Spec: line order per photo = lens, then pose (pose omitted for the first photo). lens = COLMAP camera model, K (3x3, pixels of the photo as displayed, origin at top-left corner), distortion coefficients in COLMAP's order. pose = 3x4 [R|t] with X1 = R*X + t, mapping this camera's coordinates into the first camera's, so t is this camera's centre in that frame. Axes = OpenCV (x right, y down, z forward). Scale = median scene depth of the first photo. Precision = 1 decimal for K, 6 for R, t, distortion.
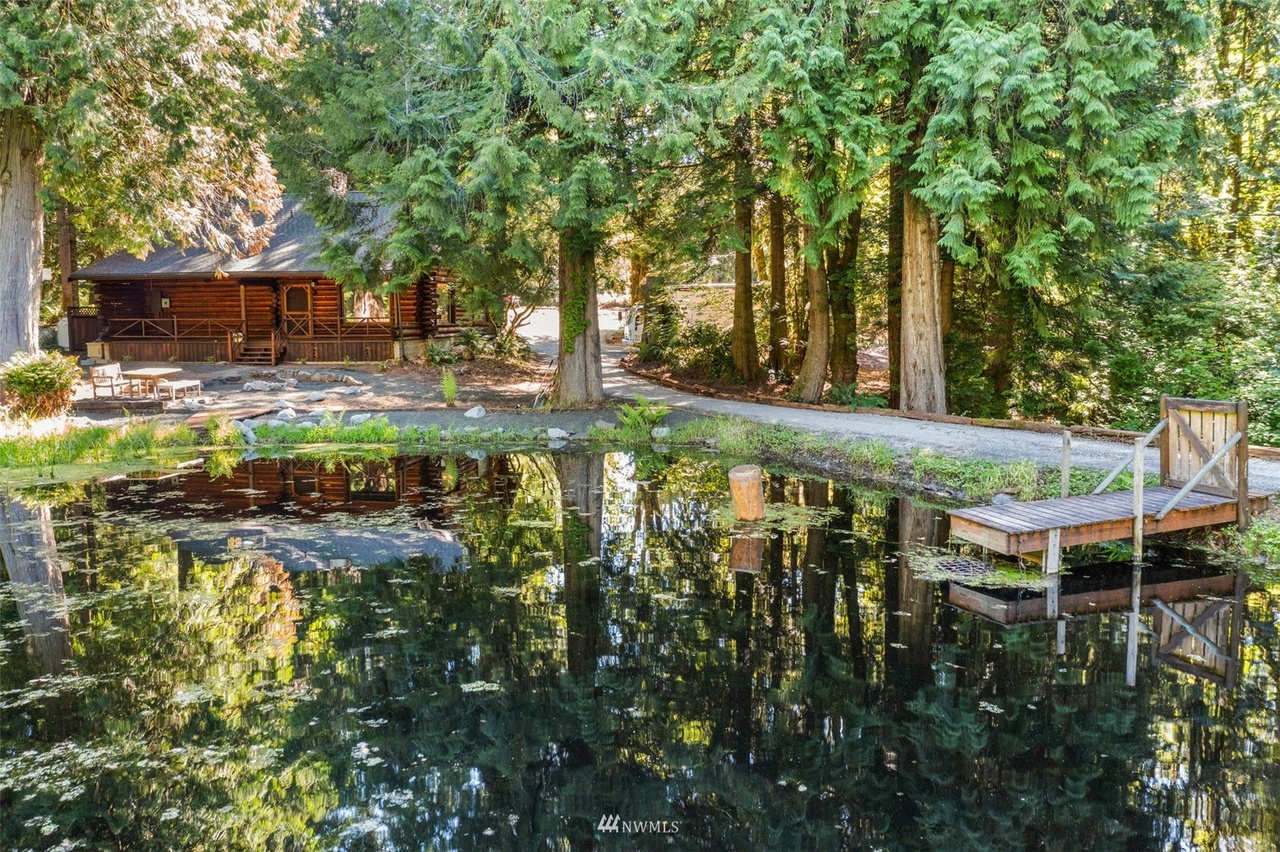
lens RADIAL K [[1044.6, 0, 640.0], [0, 1044.6, 426.0], [0, 0, 1]] dist [-0.001958, -0.000221]
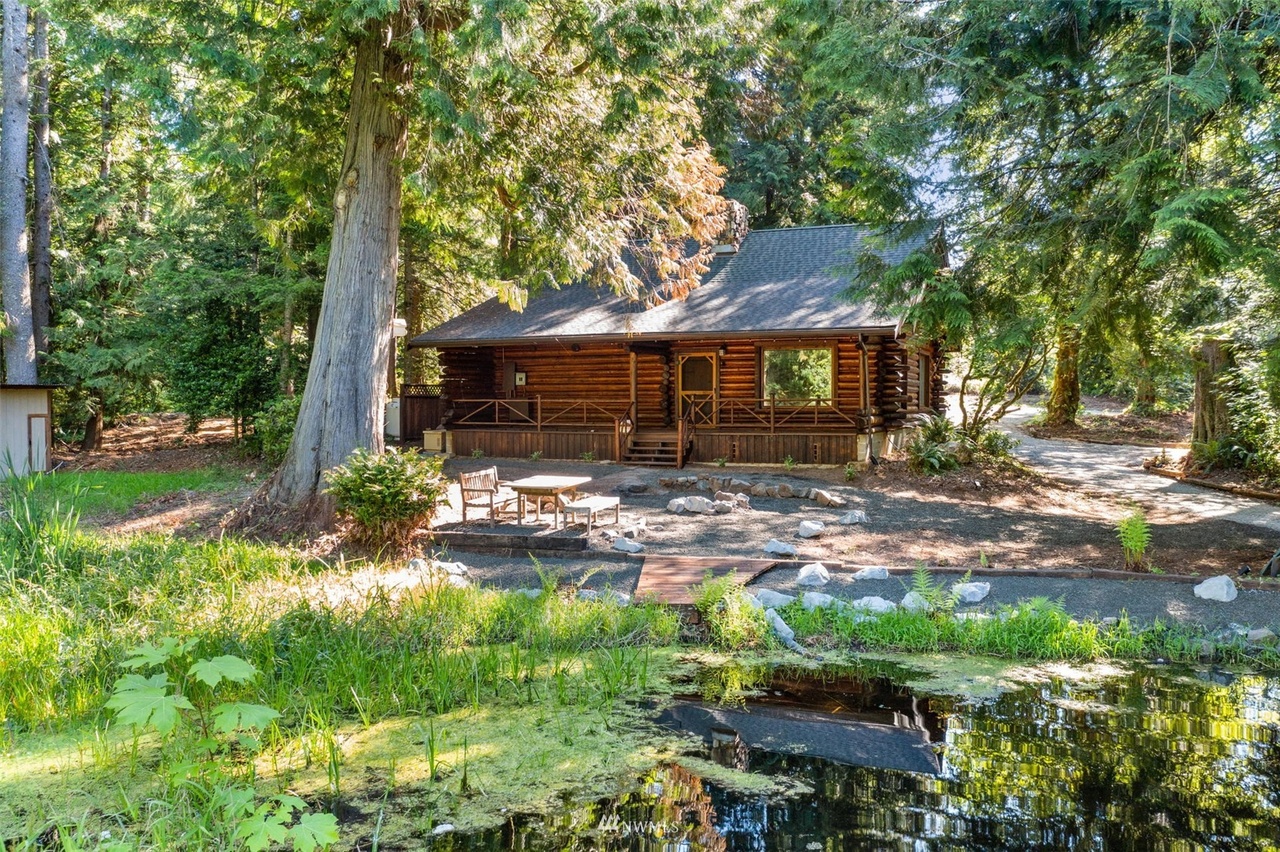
lens RADIAL K [[1044.6, 0, 640.0], [0, 1044.6, 426.0], [0, 0, 1]] dist [-0.001958, -0.000221]
pose [[0.971595, 0.010407, -0.236421, -0.217689], [-0.030398, 0.996245, -0.081072, -0.029252], [0.234689, 0.085955, 0.968263, 0.333794]]
